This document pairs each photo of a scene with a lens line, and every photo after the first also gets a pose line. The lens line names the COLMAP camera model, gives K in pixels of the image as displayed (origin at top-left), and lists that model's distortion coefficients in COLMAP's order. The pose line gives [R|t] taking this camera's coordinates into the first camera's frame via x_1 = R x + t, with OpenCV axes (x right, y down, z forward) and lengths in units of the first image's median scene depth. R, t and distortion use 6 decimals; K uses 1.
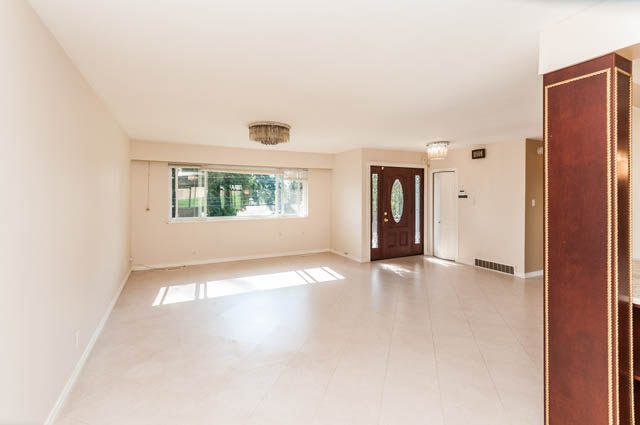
lens RADIAL K [[277.0, 0, 319.3], [0, 277.0, 190.6], [0, 0, 1]] dist [-0.000459, 0.000200]
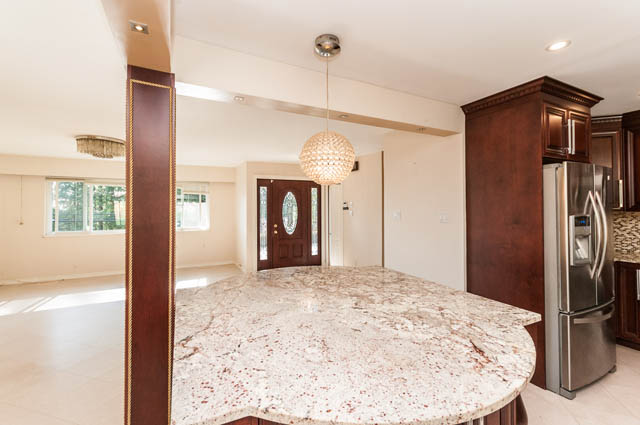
lens RADIAL K [[271.1, 0, 318.7], [0, 271.1, 206.2], [0, 0, 1]] dist [0.008927, -0.000024]
pose [[0.999773, -0.006401, 0.020318, 0.386485], [0.006439, 0.999978, -0.001821, 0.014103], [-0.020306, 0.001951, 0.999792, -0.003288]]
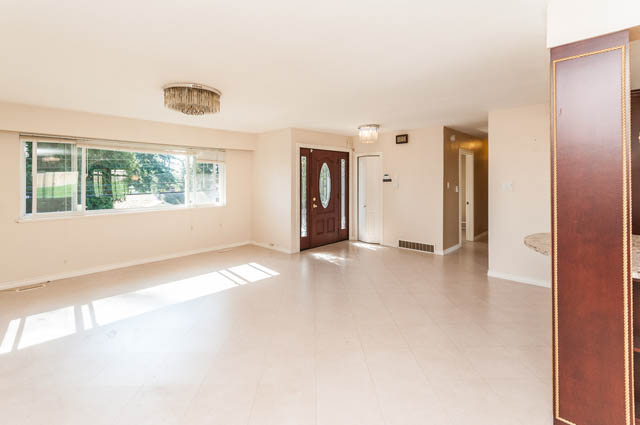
lens RADIAL K [[285.1, 0, 314.0], [0, 285.1, 176.5], [0, 0, 1]] dist [0.001159, 0.000138]
pose [[0.946170, -0.002550, 0.323660, -0.076327], [0.002777, 0.999996, -0.000238, 0.006356], [-0.323659, 0.001124, 0.946173, 0.087323]]
